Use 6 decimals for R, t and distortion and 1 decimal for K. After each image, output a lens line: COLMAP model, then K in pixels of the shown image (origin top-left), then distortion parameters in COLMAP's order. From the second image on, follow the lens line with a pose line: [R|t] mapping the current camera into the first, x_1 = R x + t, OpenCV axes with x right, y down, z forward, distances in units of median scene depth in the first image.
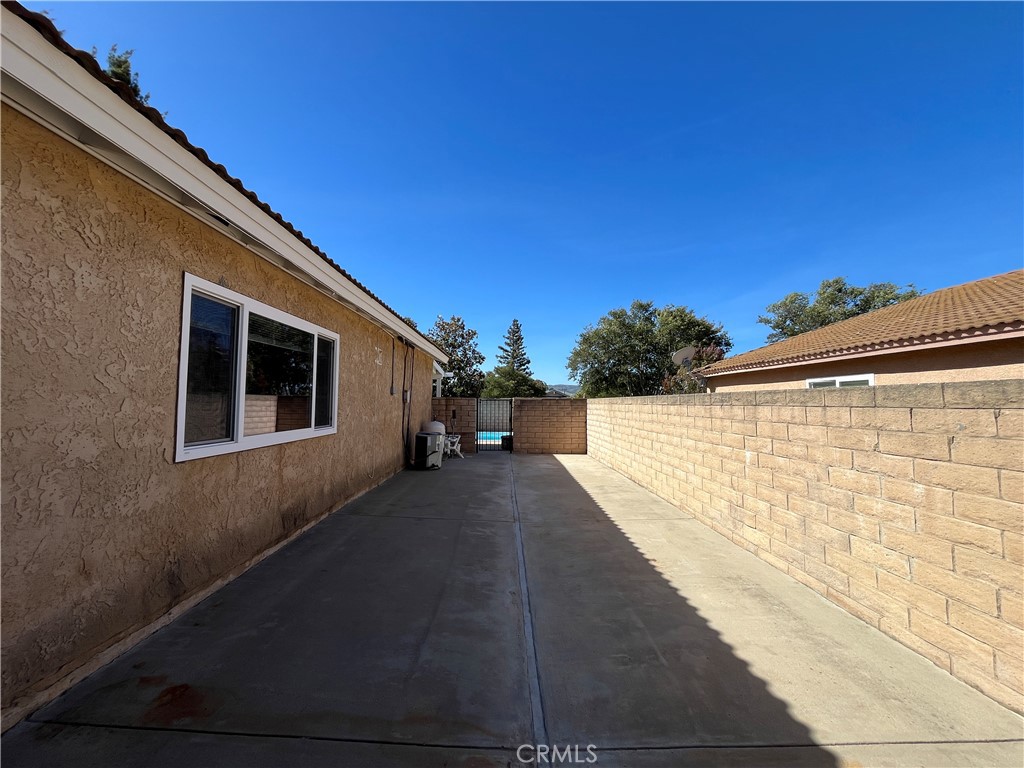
lens RADIAL K [[408.9, 0, 511.7], [0, 408.9, 382.9], [0, 0, 1]] dist [-0.011940, 0.000221]
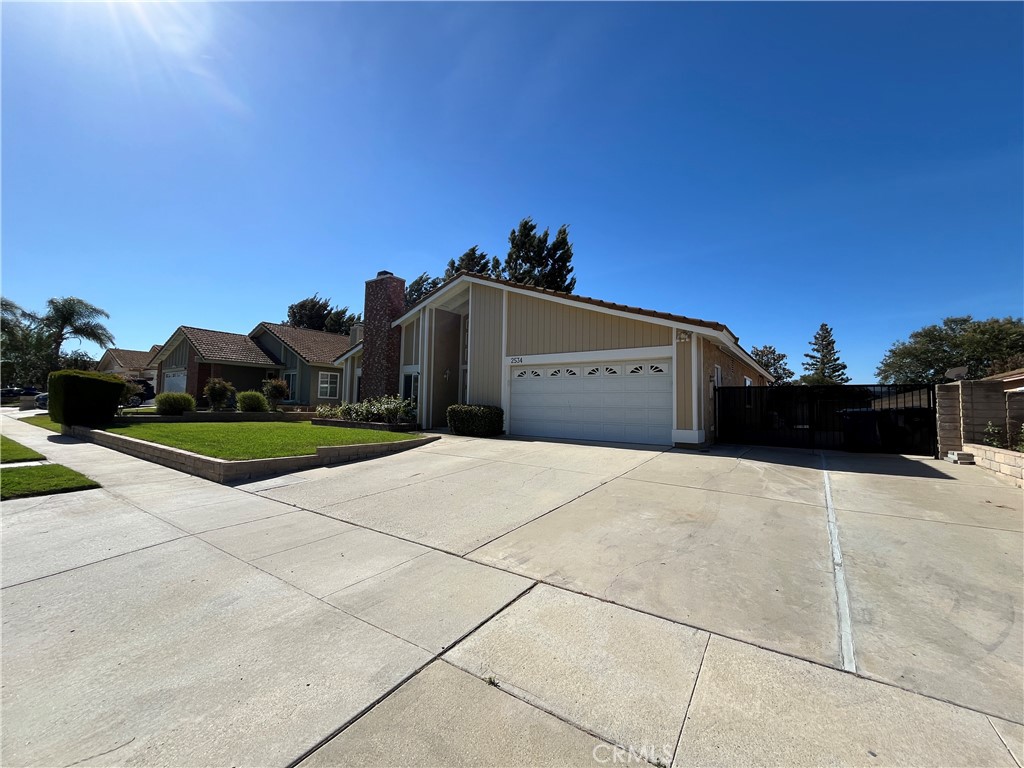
lens RADIAL K [[408.9, 0, 513.5], [0, 408.9, 377.1], [0, 0, 1]] dist [-0.011940, 0.000221]
pose [[0.793639, -0.039527, -0.607103, 0.004703], [0.017134, 0.998944, -0.042640, -0.002886], [0.608148, 0.023439, 0.793478, -0.215630]]
